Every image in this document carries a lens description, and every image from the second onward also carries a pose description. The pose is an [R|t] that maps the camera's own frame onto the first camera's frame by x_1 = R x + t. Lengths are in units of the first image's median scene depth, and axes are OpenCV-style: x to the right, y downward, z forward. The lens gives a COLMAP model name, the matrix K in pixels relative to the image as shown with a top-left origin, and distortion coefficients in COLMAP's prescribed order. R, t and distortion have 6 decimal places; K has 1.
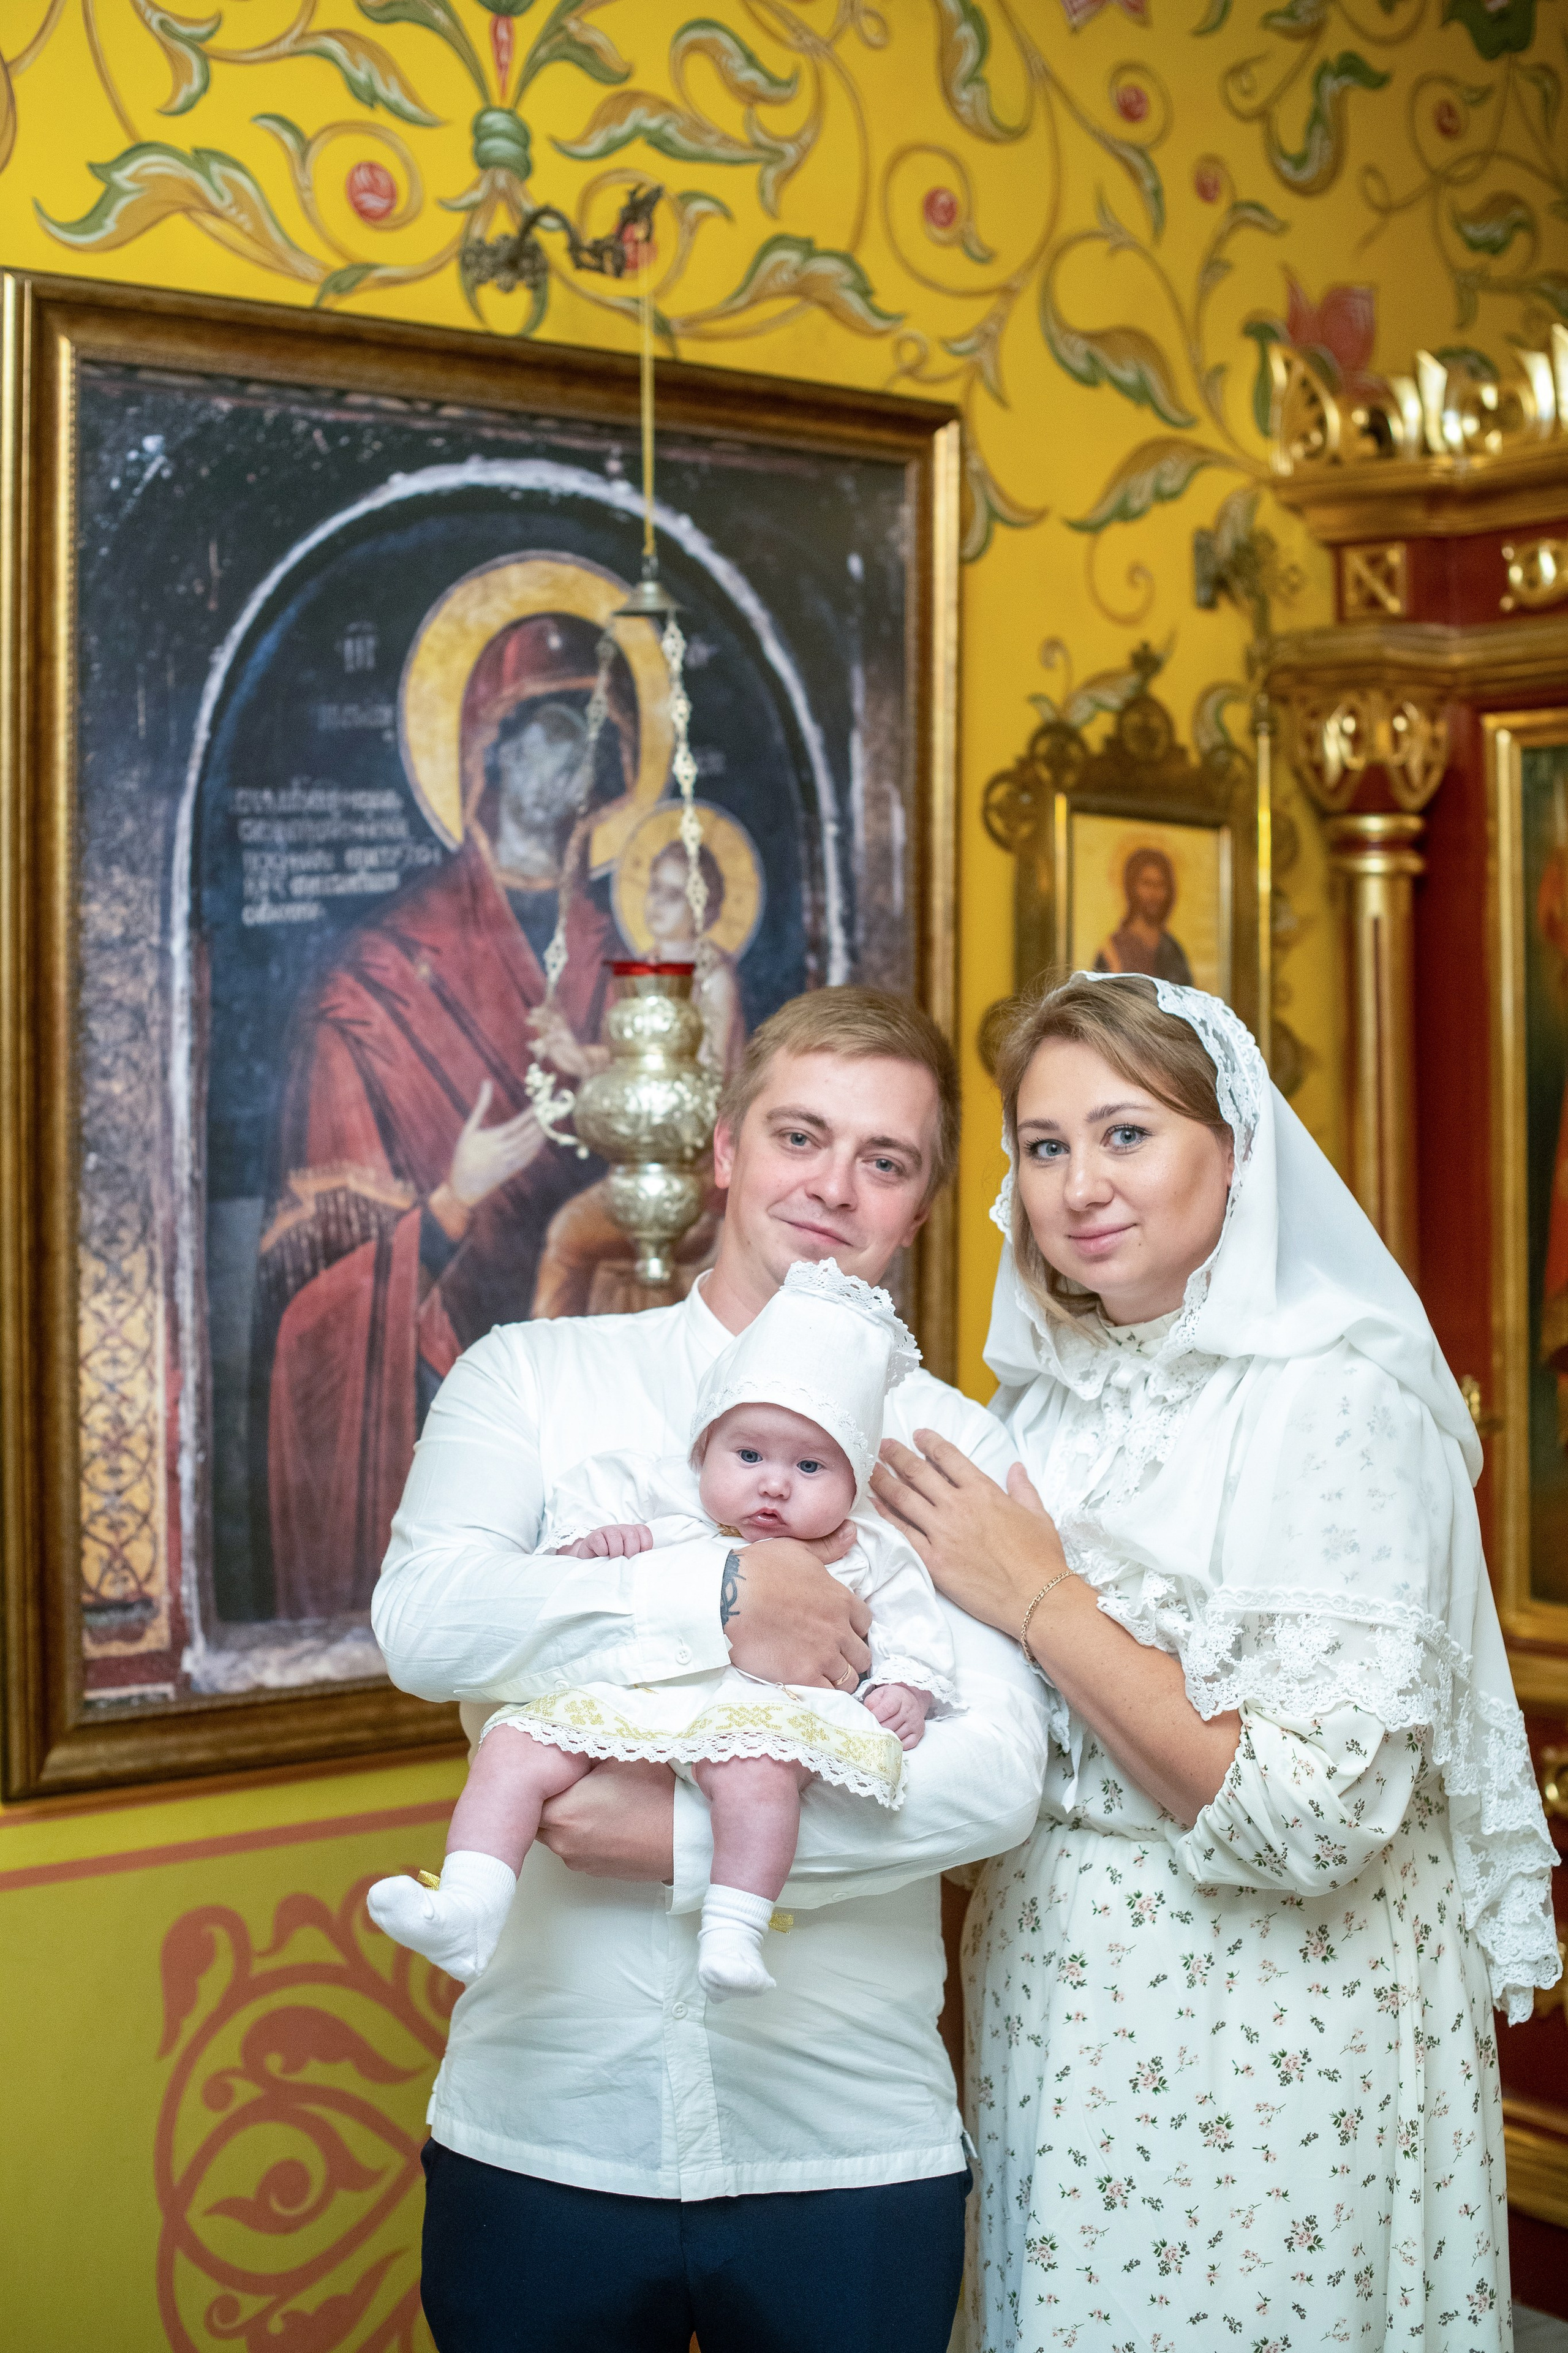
lens RADIAL K [[3530.3, 0, 771.8], [0, 3530.3, 1183.0], [0, 0, 1]] dist [-0.118248, 0.000000]
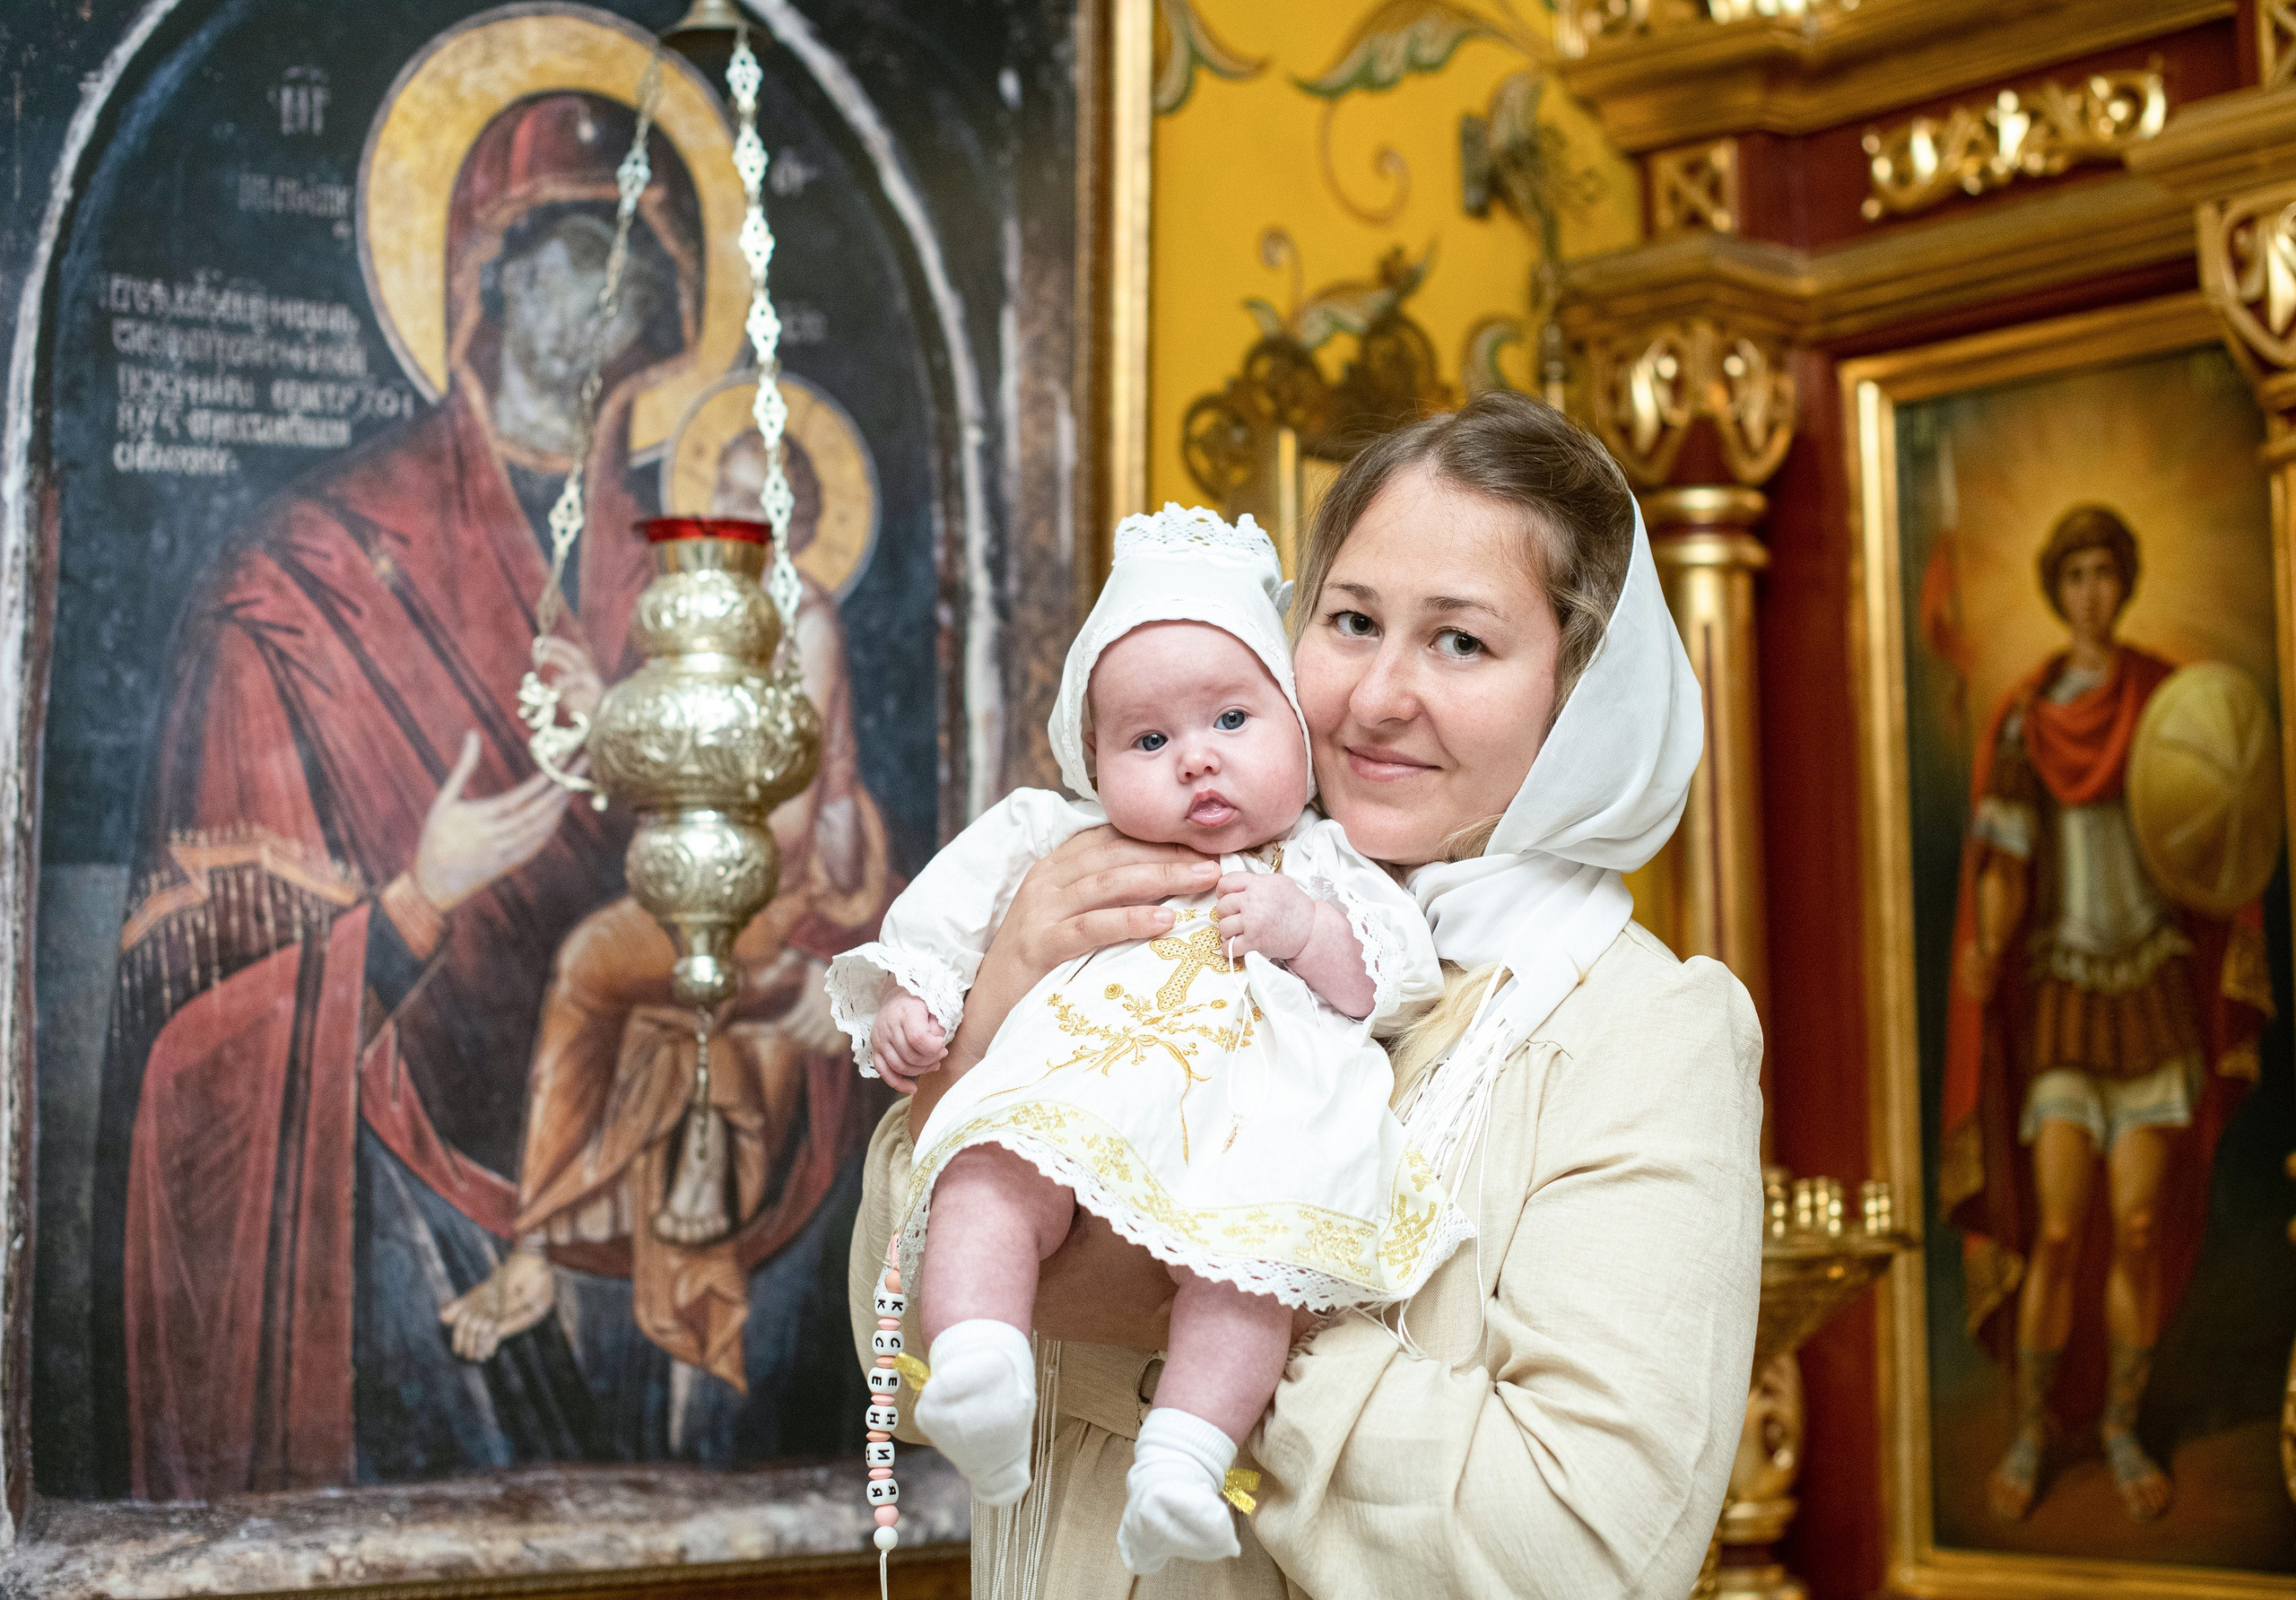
lens RADIAL K [[3767.9, 0, 1163.0], [0, 3767.9, 786.9], [0, 0, 1]] dist [-0.125887, 0.000000]
pose [[0.998382, 0.007519, 0.056363, 0.013499], [0.000825, 0.989200, -0.146569, 0.090058], [-0.056856, 0.146378, 0.987593, 0.261036]]
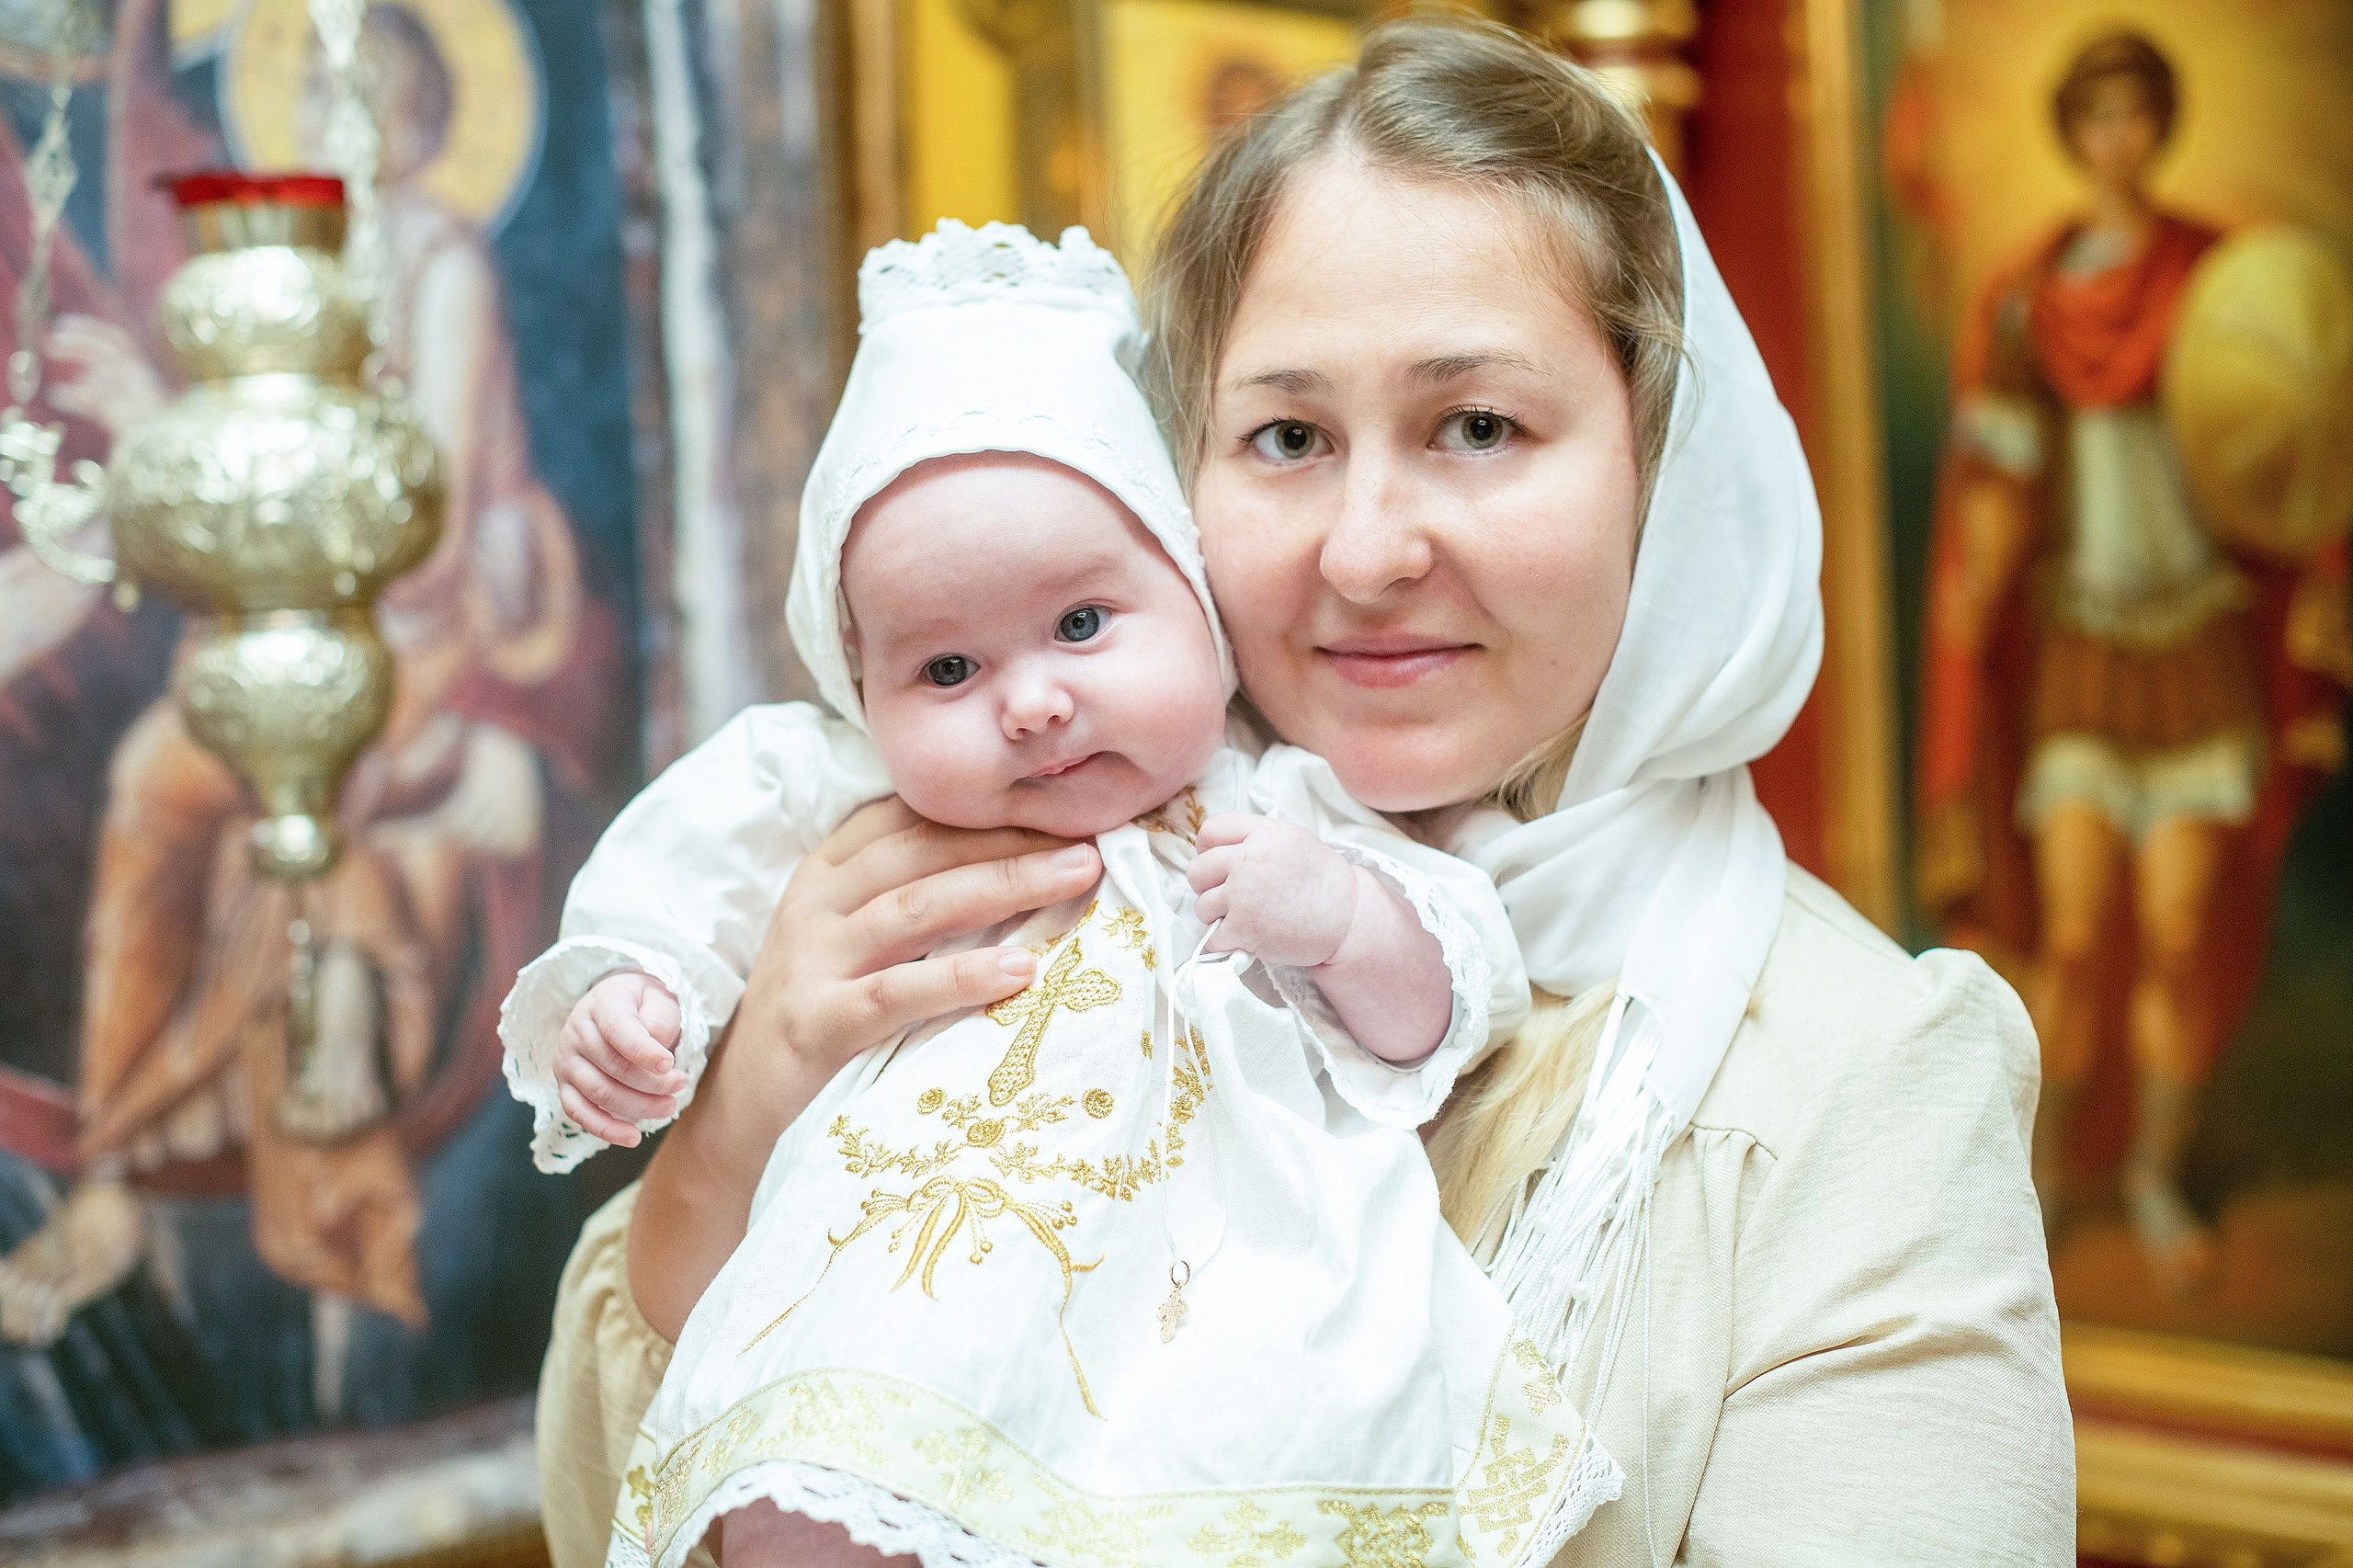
lens RADIAL K [[3530.5, 0, 1181.6], [0, 3530.5, 761.6], [0, 0, 1]] dist [-0.118248, 0.000000]
pose [[0.990833, -0.043443, 0.127918, 0.022594], [0.041381, 0.998968, 0.018739, 0.009456], [-0.128600, -0.013274, 0.991608, 0.500315]]
